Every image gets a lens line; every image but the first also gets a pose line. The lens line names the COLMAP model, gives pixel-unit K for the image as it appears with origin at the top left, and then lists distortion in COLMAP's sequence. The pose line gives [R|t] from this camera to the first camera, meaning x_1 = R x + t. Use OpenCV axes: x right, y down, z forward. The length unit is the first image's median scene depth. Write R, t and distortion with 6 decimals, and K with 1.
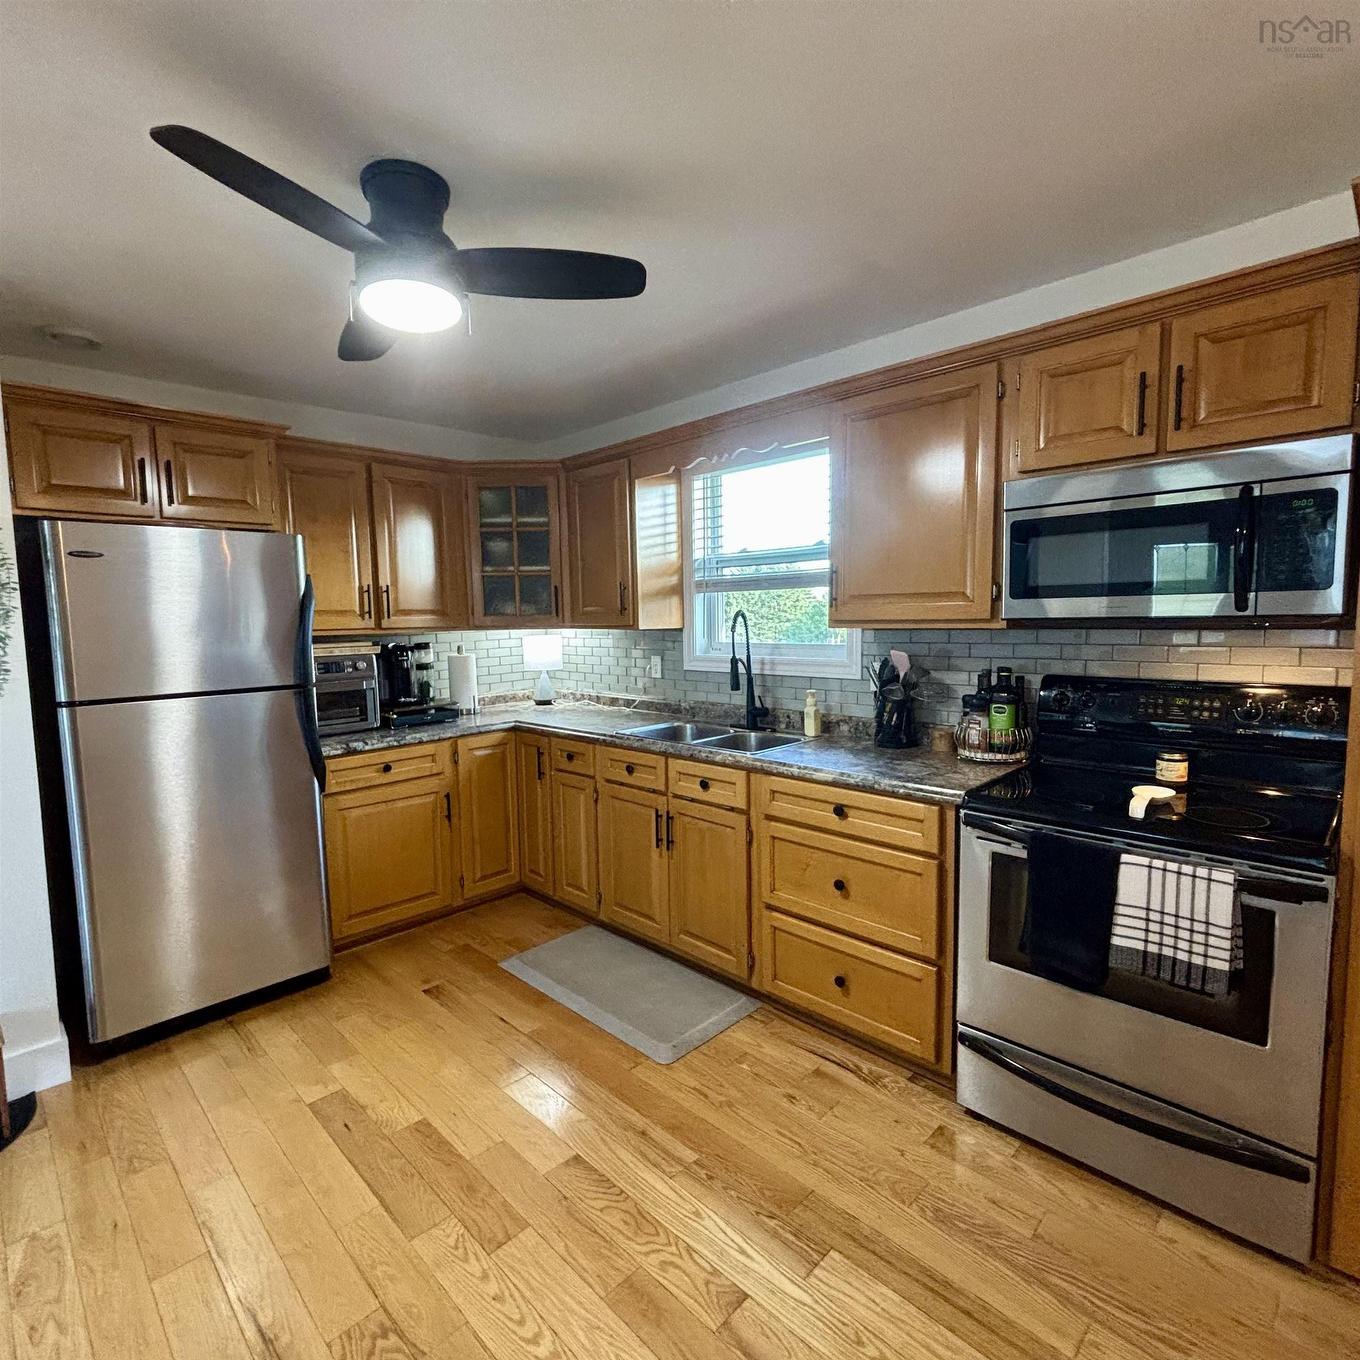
lens RADIAL K [[741.9, 0, 686.4], [0, 741.9, 679.8], [0, 0, 1]] dist [0.005362, 0.004387]
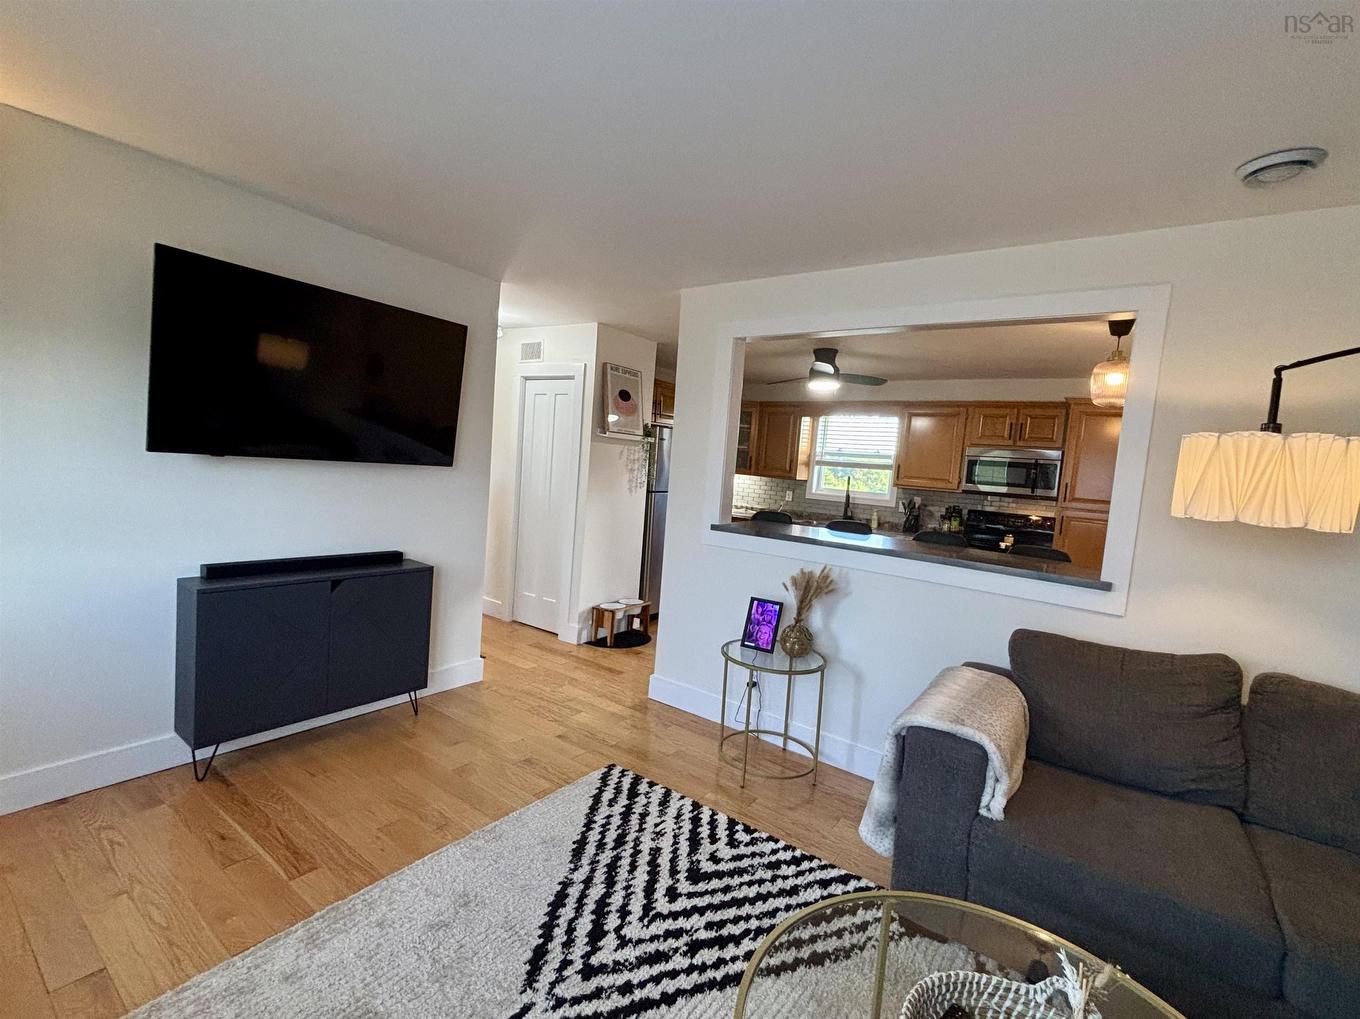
lens RADIAL K [[609.9, 0, 681.3], [0, 609.9, 508.4], [0, 0, 1]] dist [-0.002780, 0.000291]
pose [[0.983470, 0.080729, 0.162078, -0.979614], [-0.079283, 0.996733, -0.015381, 0.110518], [-0.162791, 0.002276, 0.986658, -1.142661]]
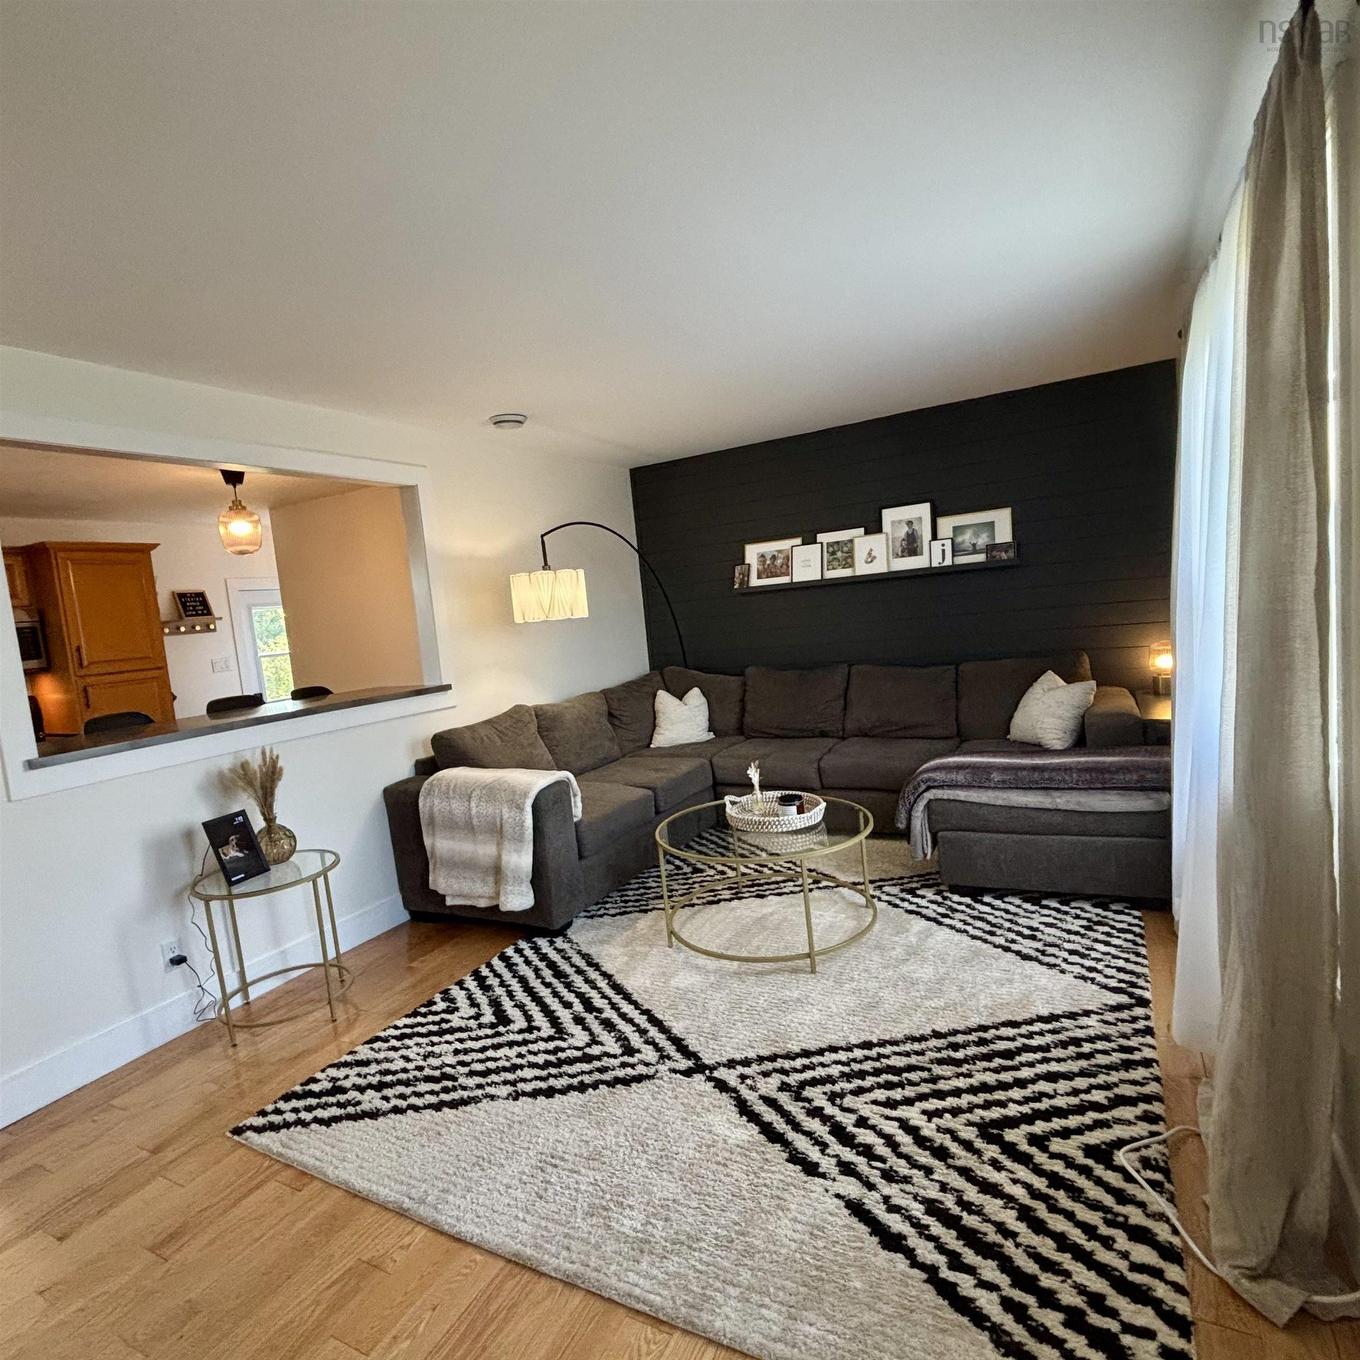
lens RADIAL K [[776.0, 0, 668.6], [0, 776.0, 676.3], [0, 0, 1]] dist [0.020013, -0.007788]
pose [[-0.264505, -0.047106, 0.963233, -1.855511], [0.183366, 0.978129, 0.098187, 0.066904], [-0.946792, 0.202595, -0.250082, -0.369750]]
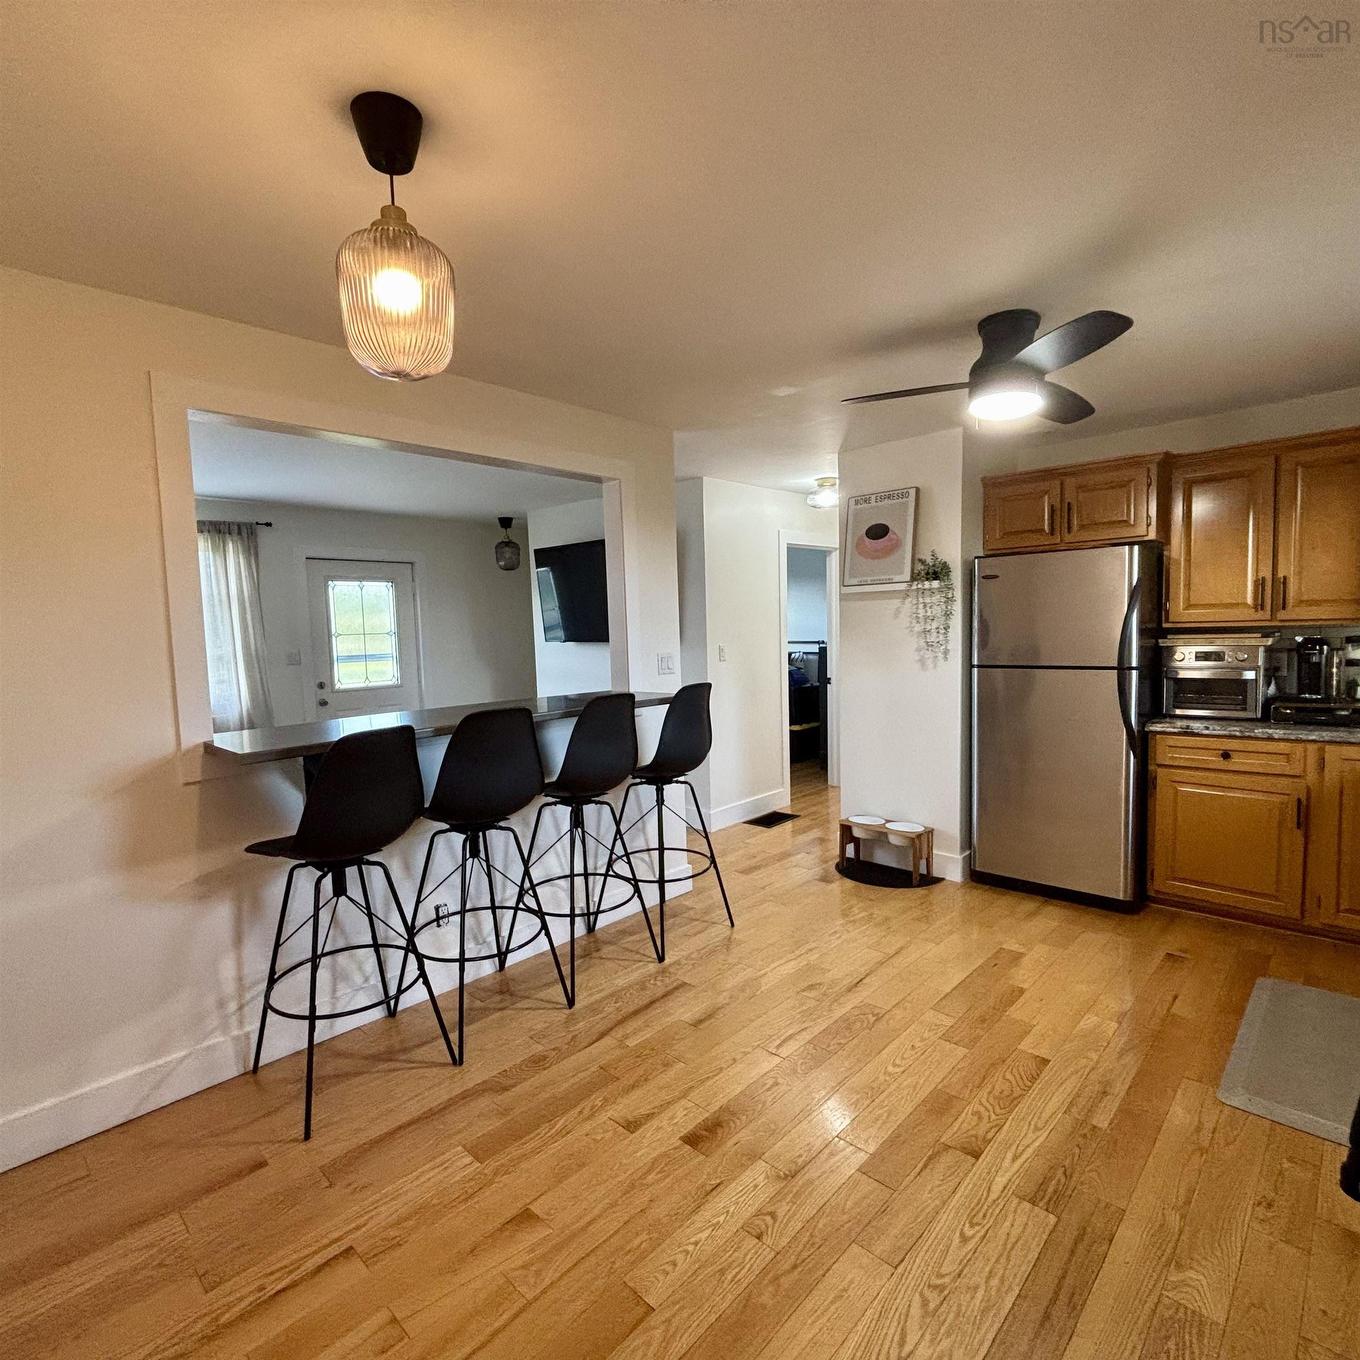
lens RADIAL K [[741.9, 0, 670.6], [0, 741.9, 688.7], [0, 0, 1]] dist [0.005362, 0.004387]
pose [[0.005588, 0.097026, -0.995266, 0.777665], [-0.061826, 0.993411, 0.096498, -0.033168], [0.998071, 0.060994, 0.011550, 0.259725]]
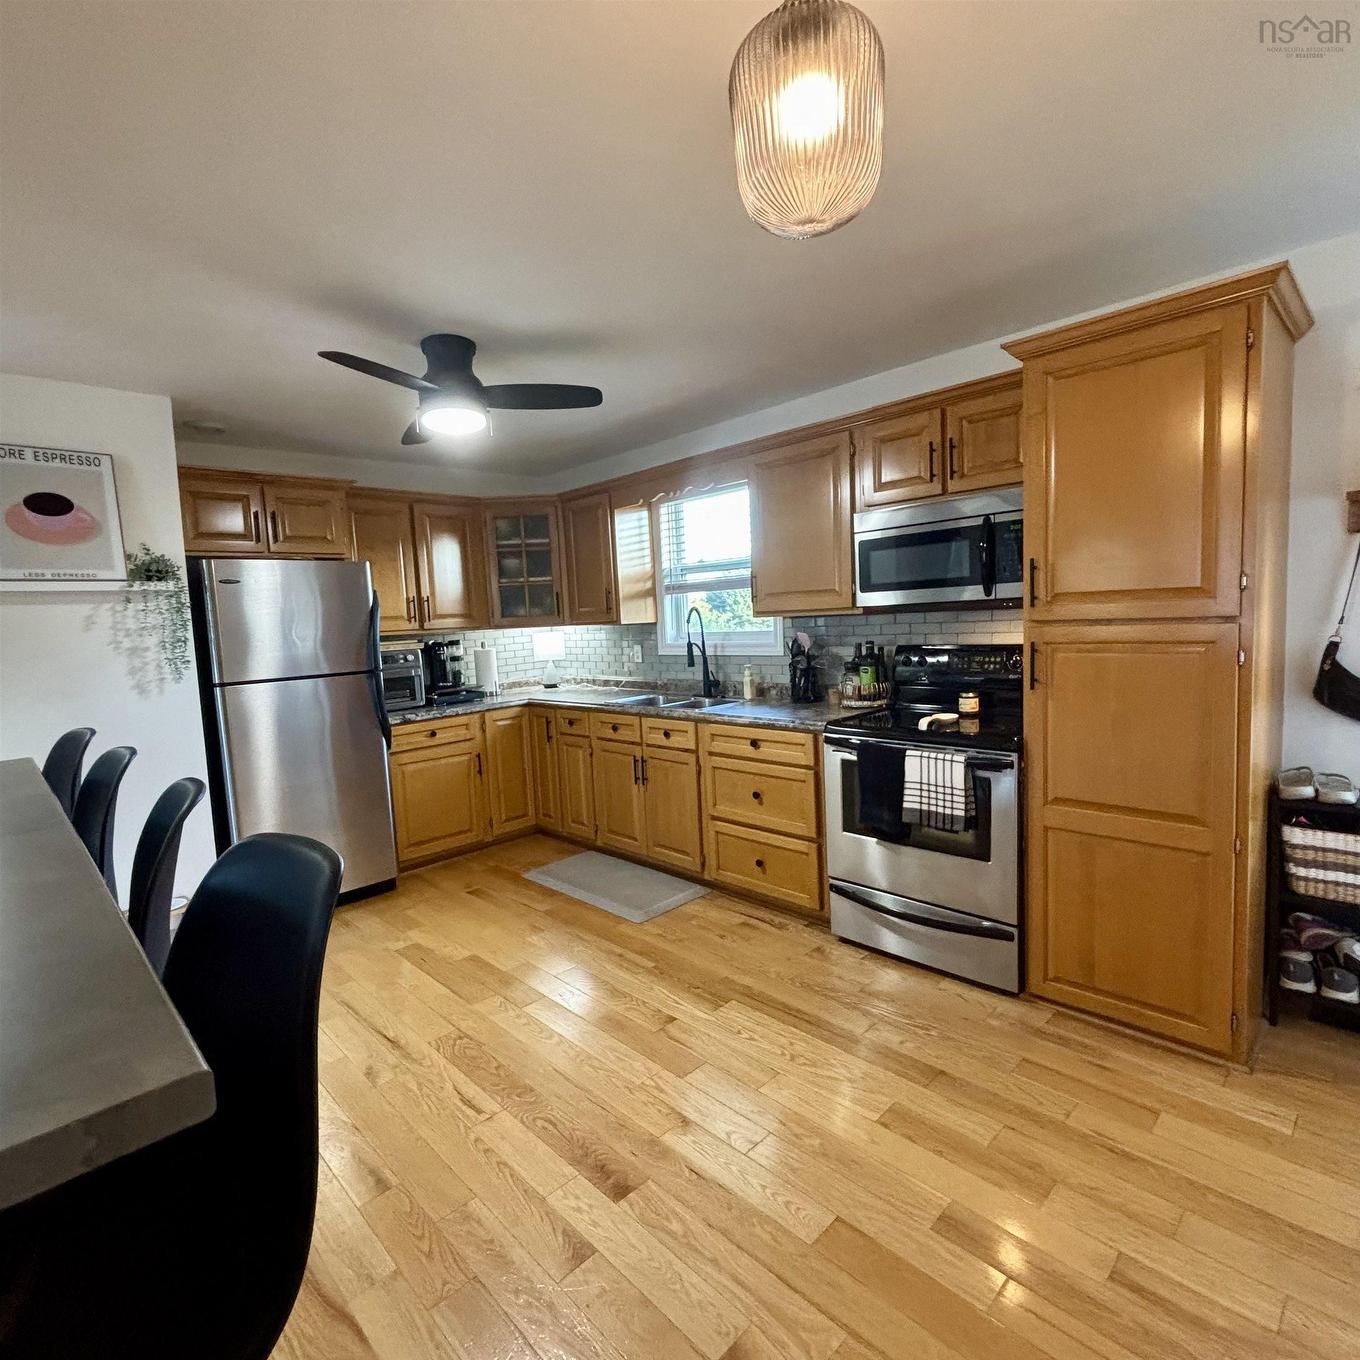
lens RADIAL K [[741.9, 0, 691.0], [0, 741.9, 683.6], [0, 0, 1]] dist [0.005362, 0.004387]
pose [[0.999482, -0.029321, -0.013263, 0.097127], [0.029374, 0.999561, 0.003847, 0.046835], [0.013144, -0.004235, 0.999905, -0.399712]]
